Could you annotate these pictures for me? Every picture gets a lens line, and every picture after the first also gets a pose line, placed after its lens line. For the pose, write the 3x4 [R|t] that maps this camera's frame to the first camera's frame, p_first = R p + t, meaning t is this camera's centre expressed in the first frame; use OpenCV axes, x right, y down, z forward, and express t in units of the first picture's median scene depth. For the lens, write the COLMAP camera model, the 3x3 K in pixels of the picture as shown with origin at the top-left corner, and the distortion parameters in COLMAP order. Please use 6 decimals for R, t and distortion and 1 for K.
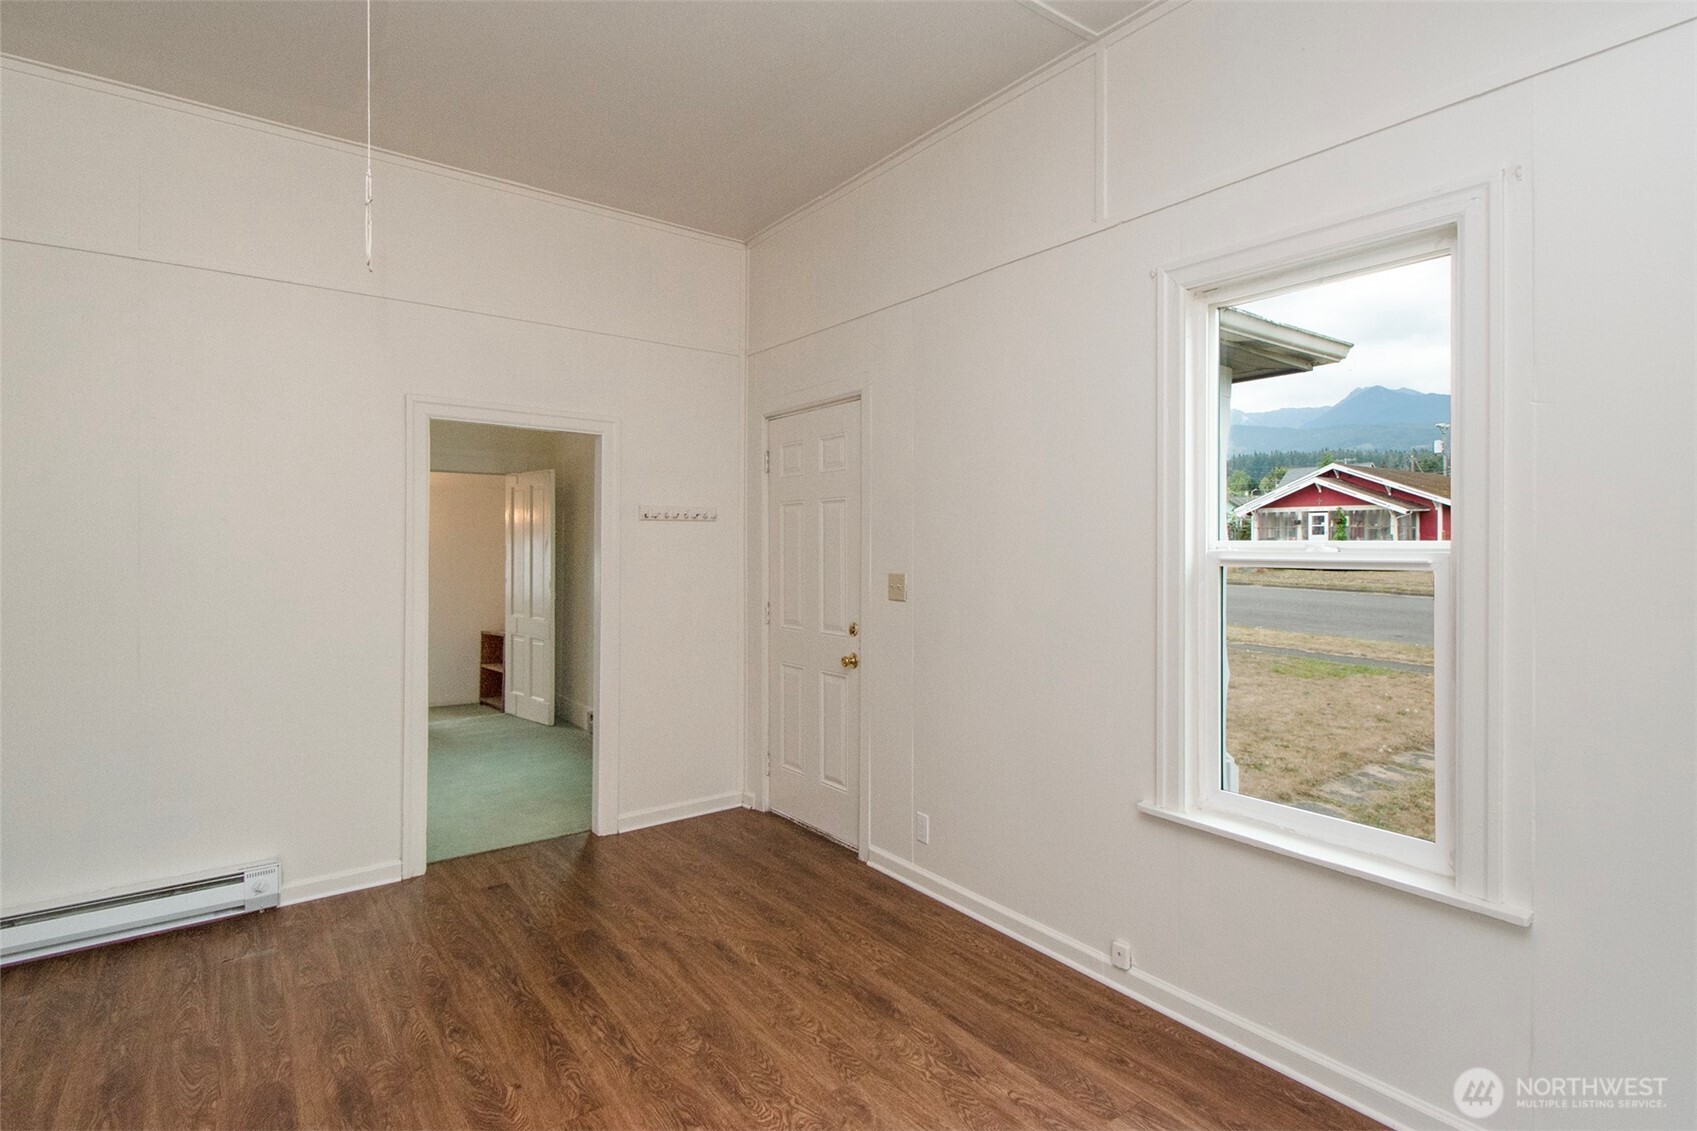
lens RADIAL K [[843.5, 0, 900.4], [0, 843.5, 534.8], [0, 0, 1]] dist [-0.000456, -0.000117]
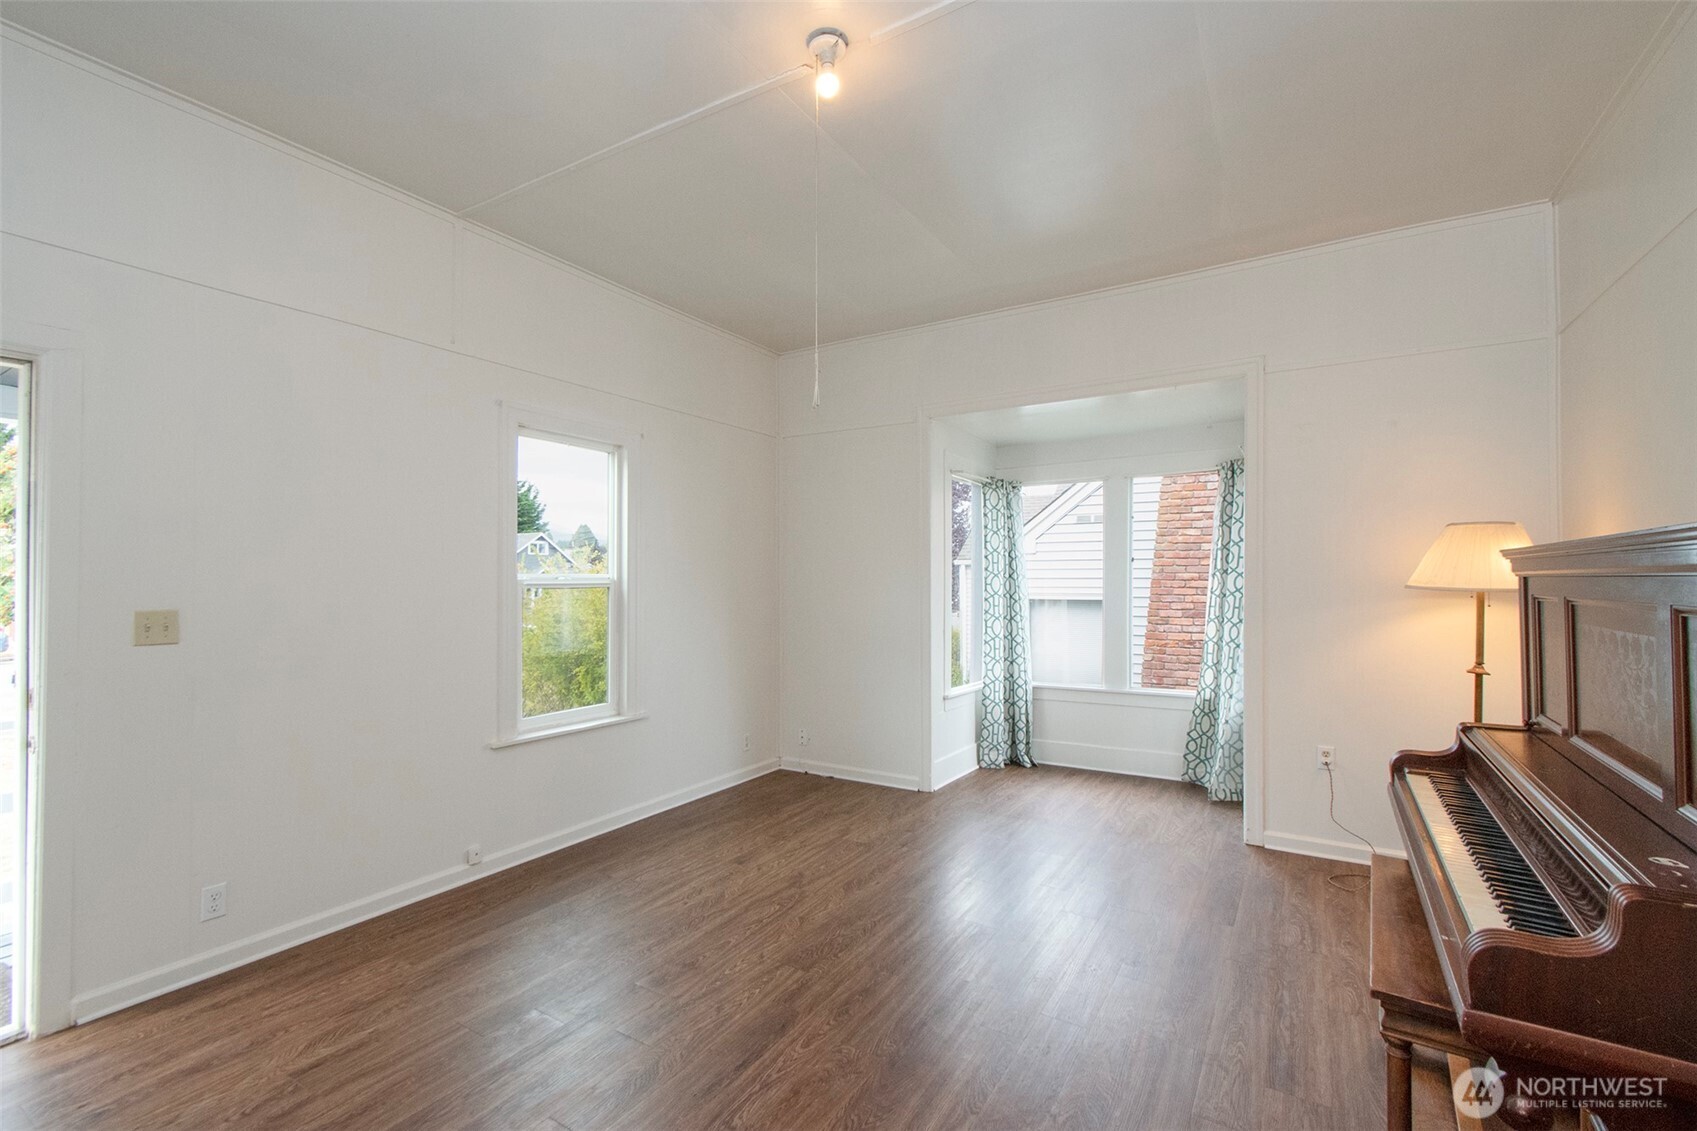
lens RADIAL K [[750.8, 0, 847.9], [0, 750.8, 571.5], [0, 0, 1]] dist [0.001702, -0.000065]
pose [[-0.346140, 0.007532, 0.938153, -1.097160], [-0.006764, 0.999922, -0.010523, 0.015474], [-0.938158, -0.009988, -0.346062, 0.786306]]
